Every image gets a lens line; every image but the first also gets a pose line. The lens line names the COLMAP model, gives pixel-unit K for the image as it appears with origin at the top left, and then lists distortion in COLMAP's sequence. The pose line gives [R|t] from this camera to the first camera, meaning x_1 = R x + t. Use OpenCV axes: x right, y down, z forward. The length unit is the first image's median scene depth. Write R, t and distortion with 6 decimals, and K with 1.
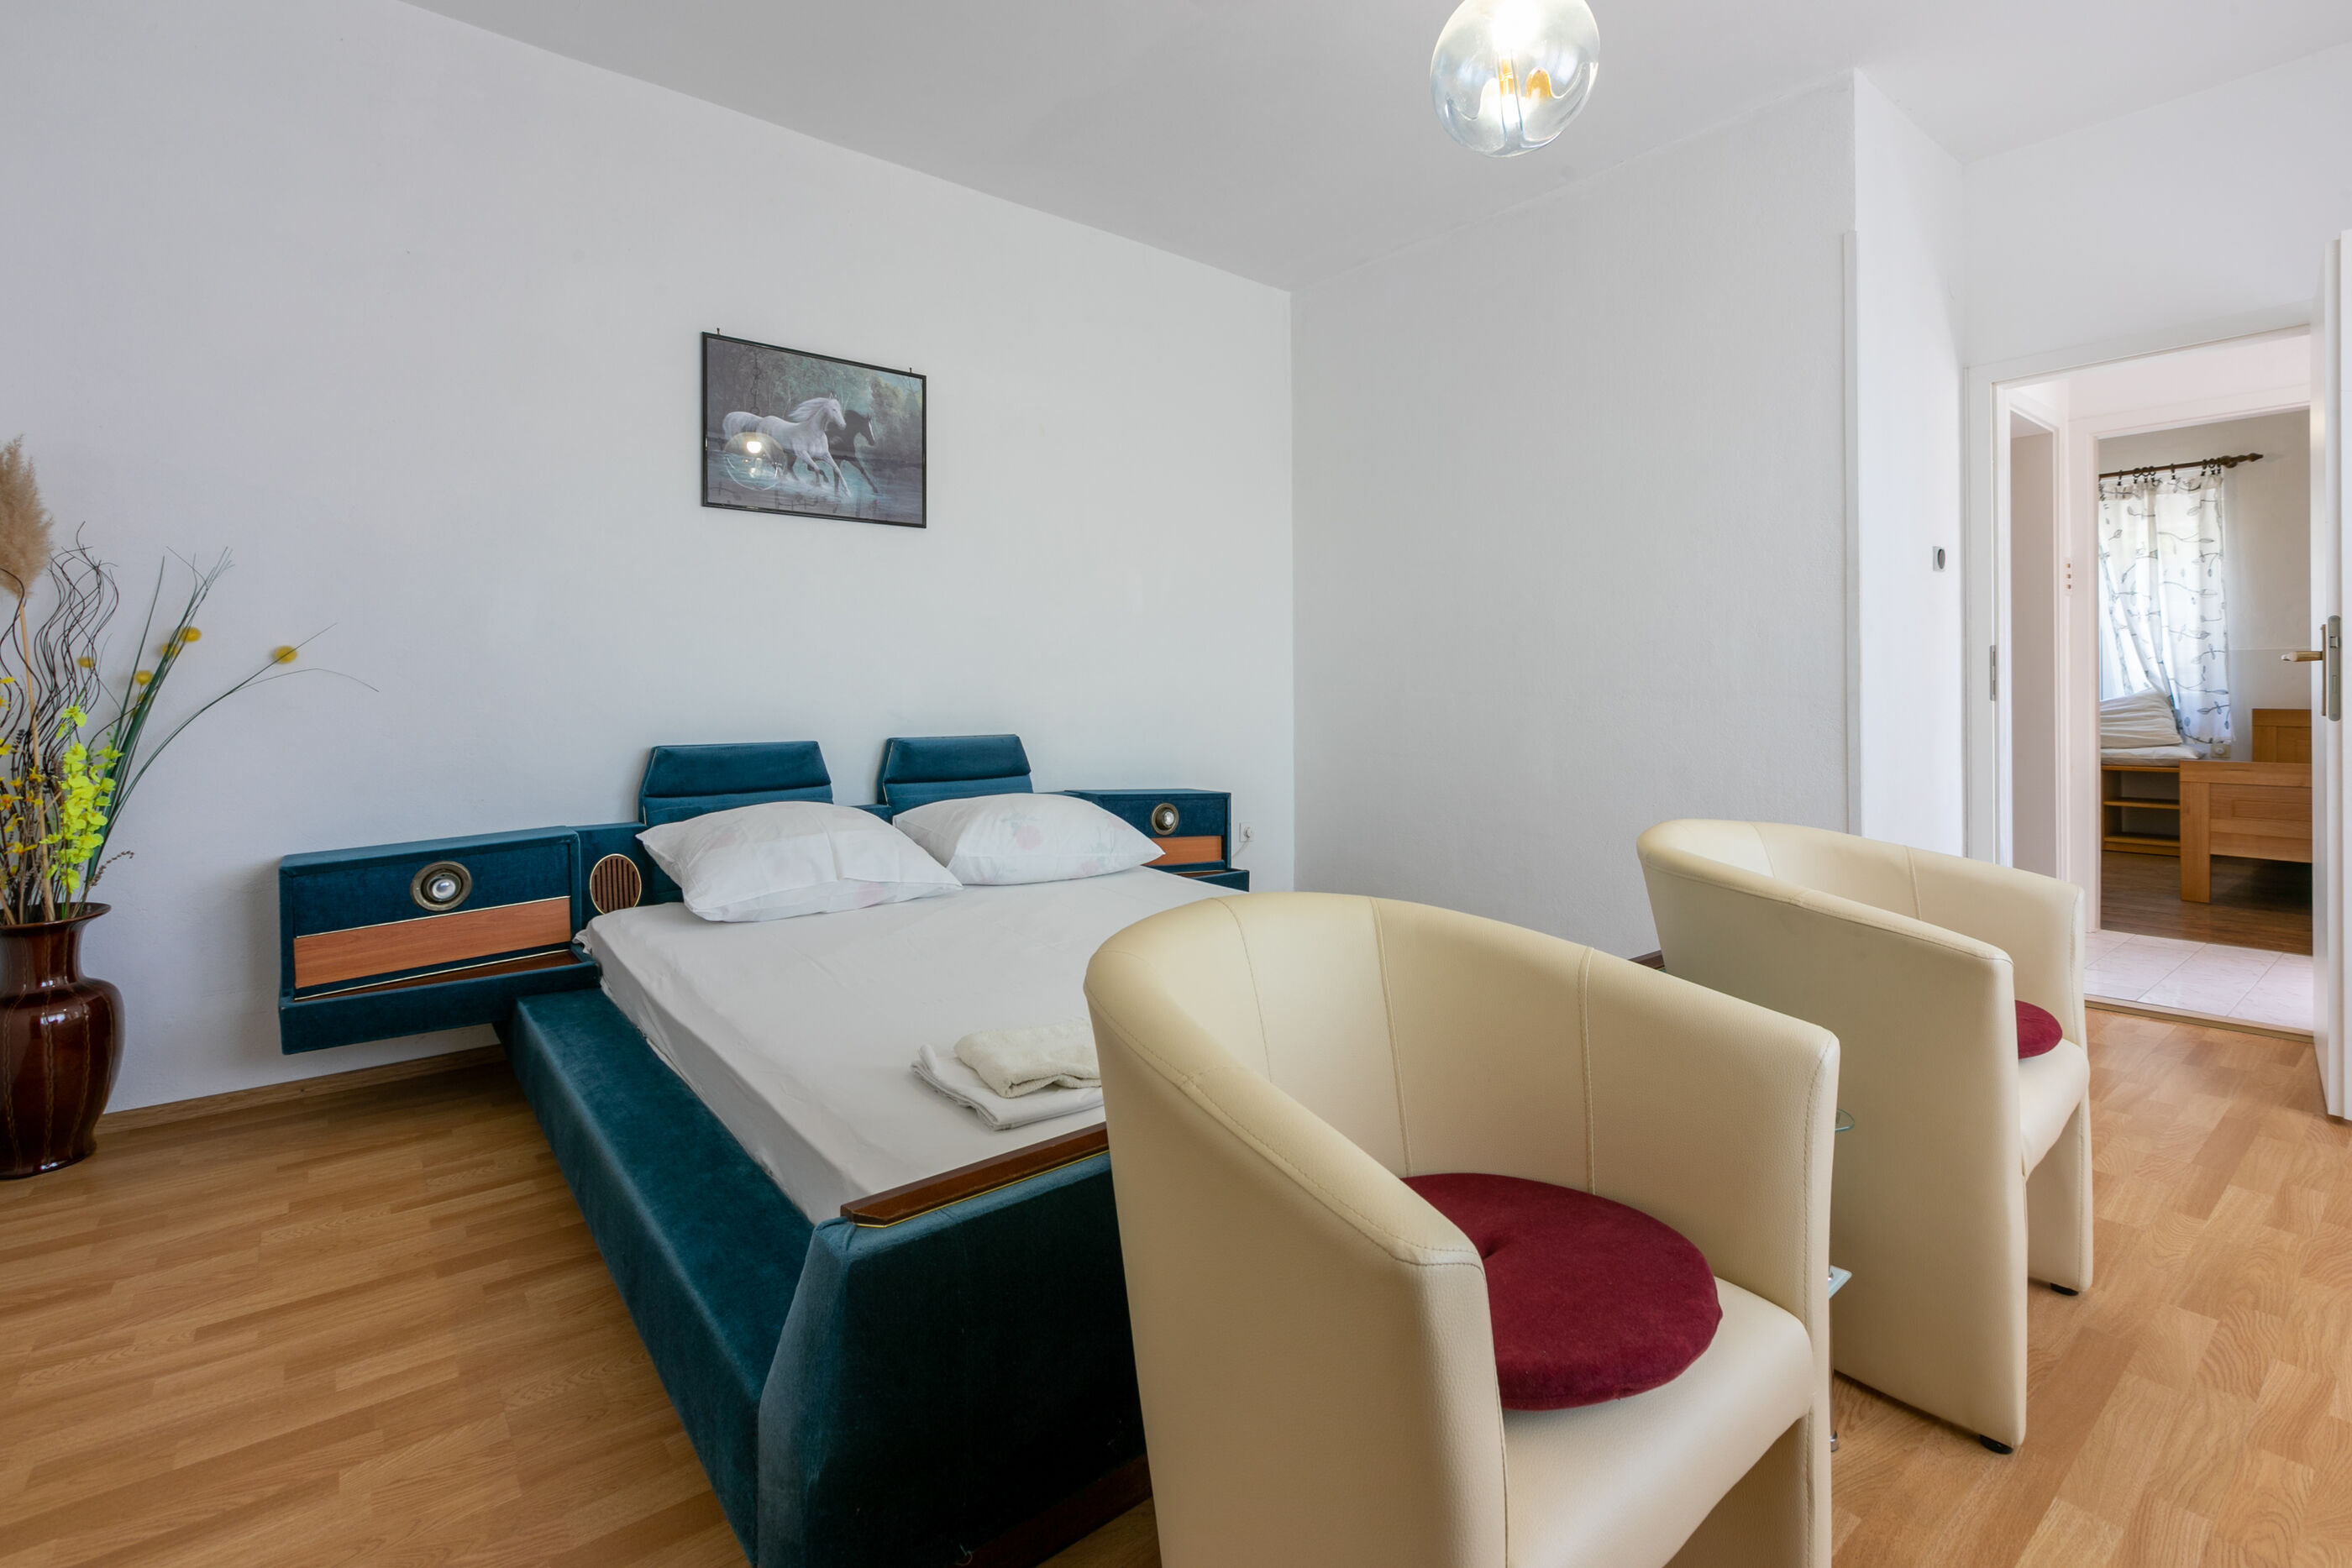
lens RADIAL K [[1069.7, 0, 1157.3], [0, 1069.7, 675.0], [0, 0, 1]] dist [0.000559, -0.001911]
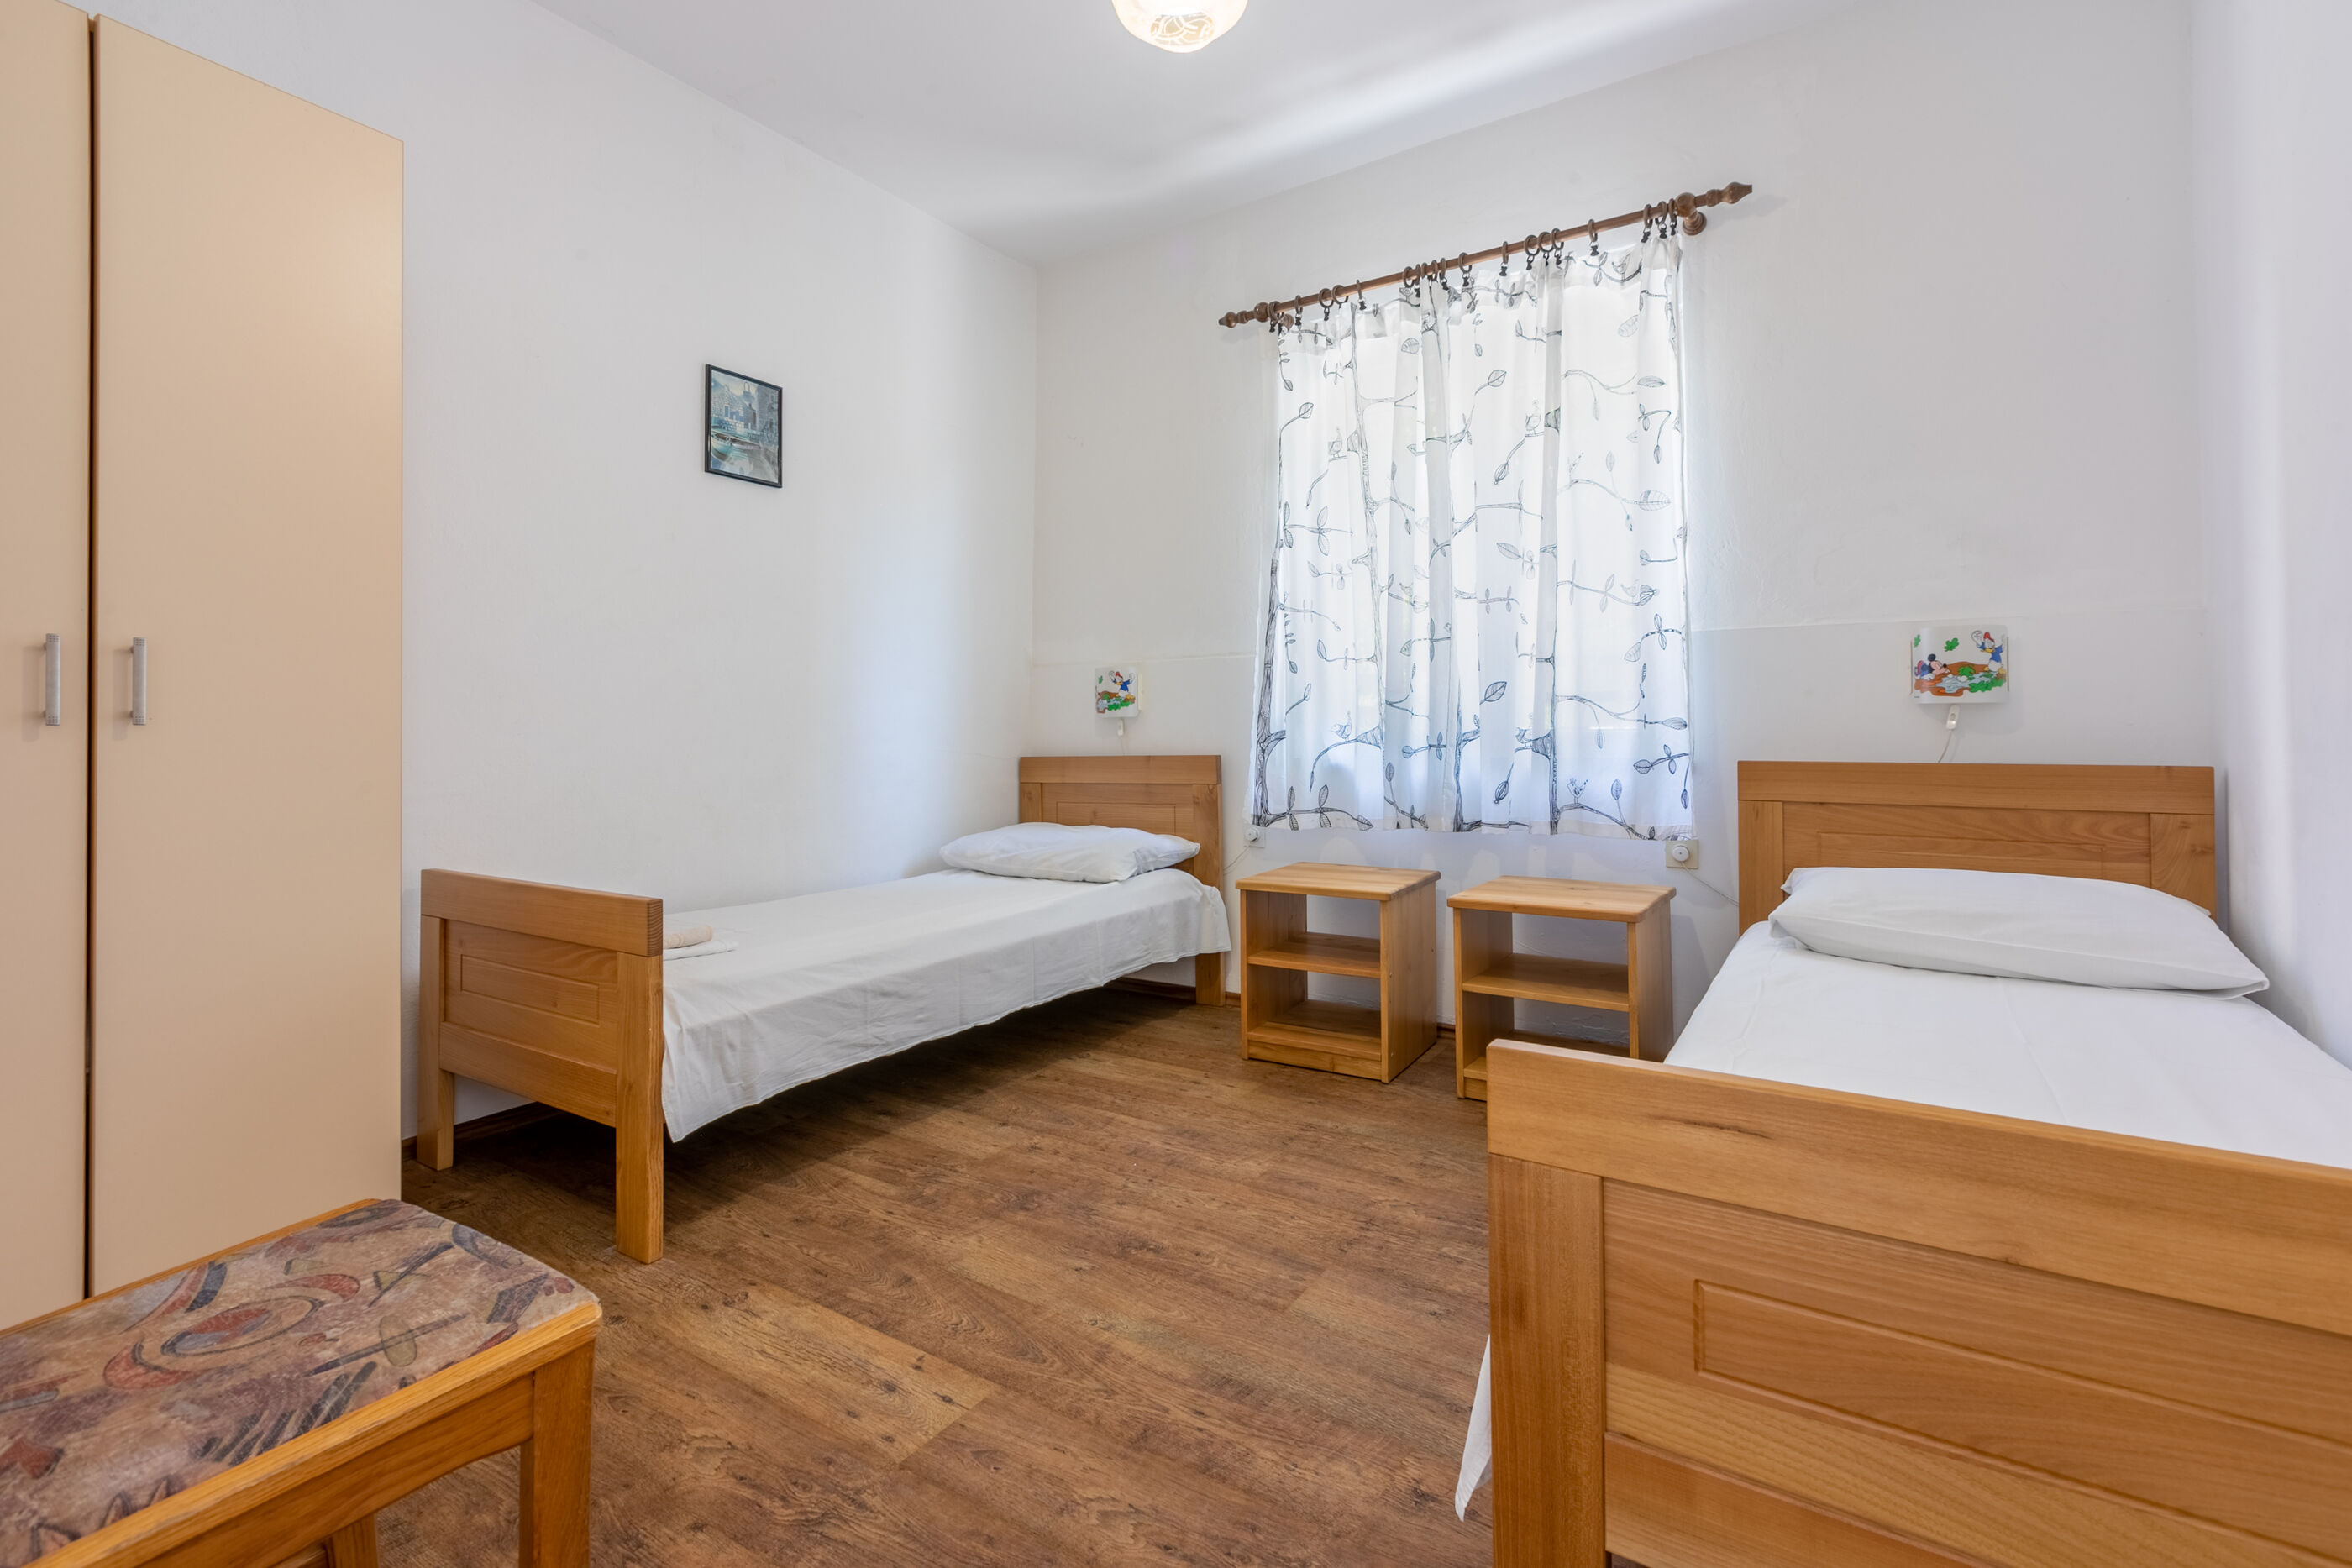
lens RADIAL K [[1069.7, 0, 1143.1], [0, 1069.7, 716.1], [0, 0, 1]] dist [0.000559, -0.001911]
pose [[0.957106, -0.000736, 0.289737, 0.648932], [-0.001024, 0.999982, 0.005923, 0.010411], [-0.289736, -0.005965, 0.957088, 0.632251]]
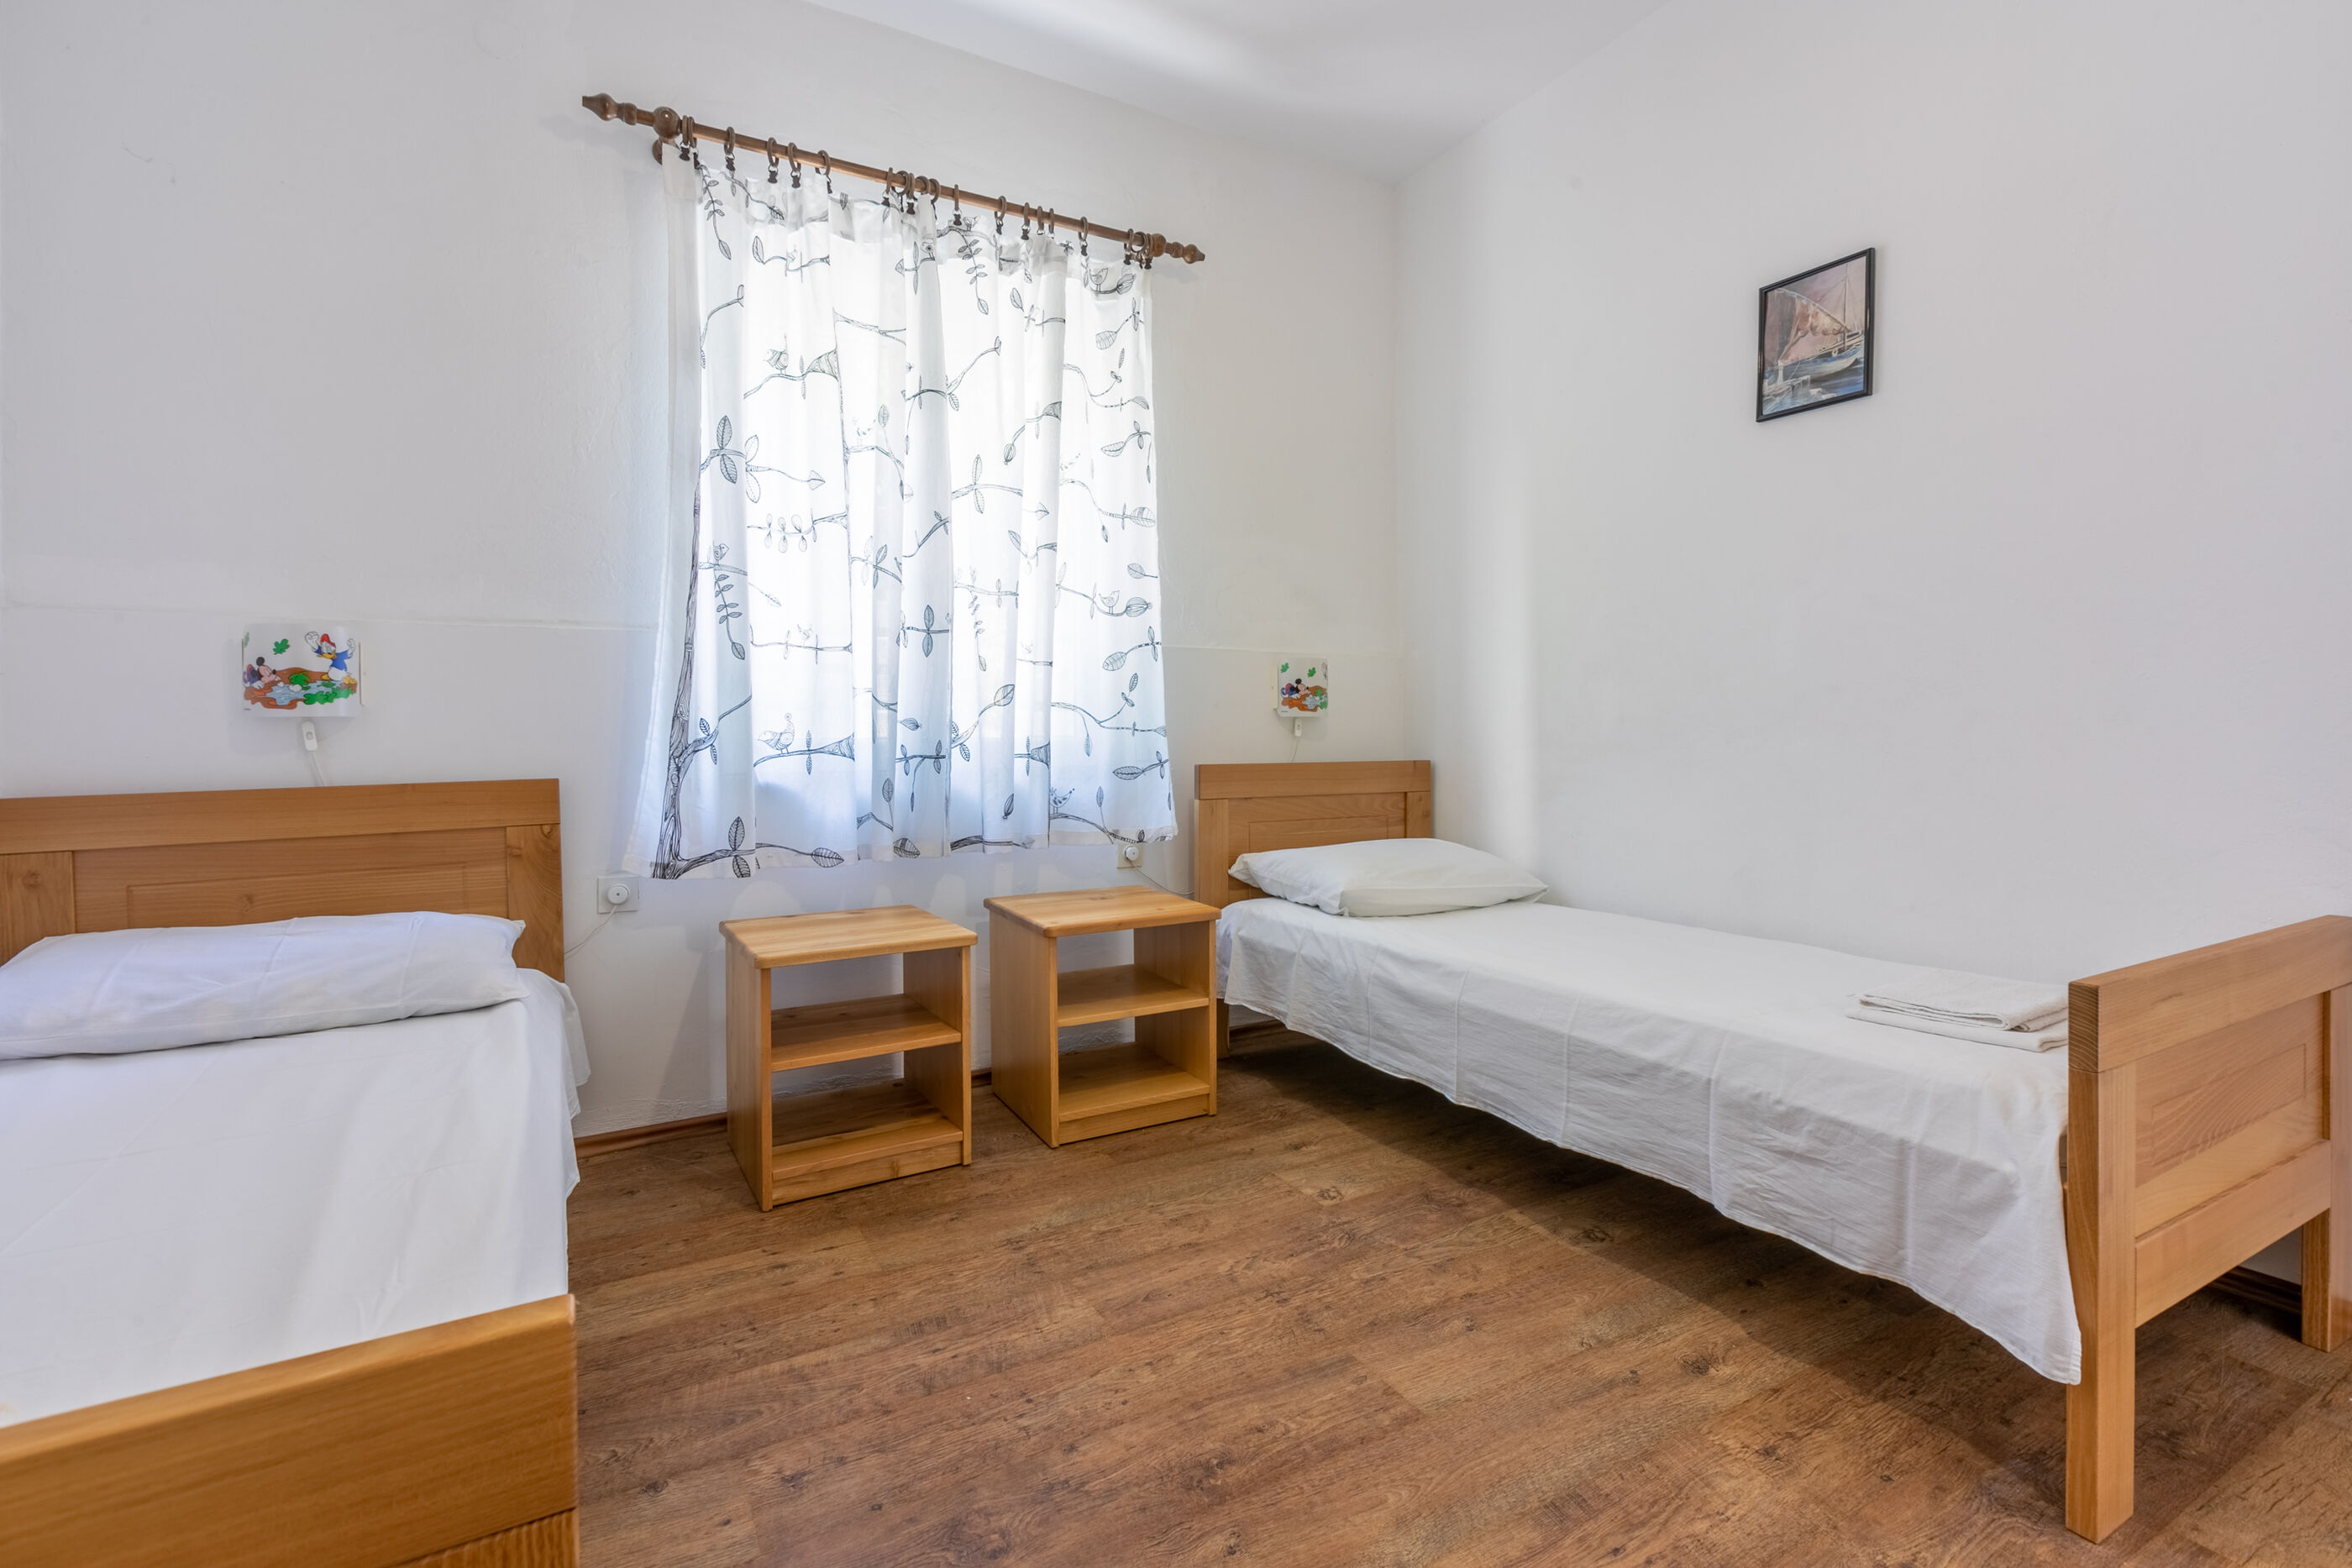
lens RADIAL K [[1069.7, 0, 1168.3], [0, 1069.7, 754.4], [0, 0, 1]] dist [0.000559, -0.001911]
pose [[0.167122, -0.016678, 0.985795, 0.523895], [-0.013341, 0.999727, 0.019175, 0.016830], [-0.985846, -0.016356, 0.166854, 0.905542]]
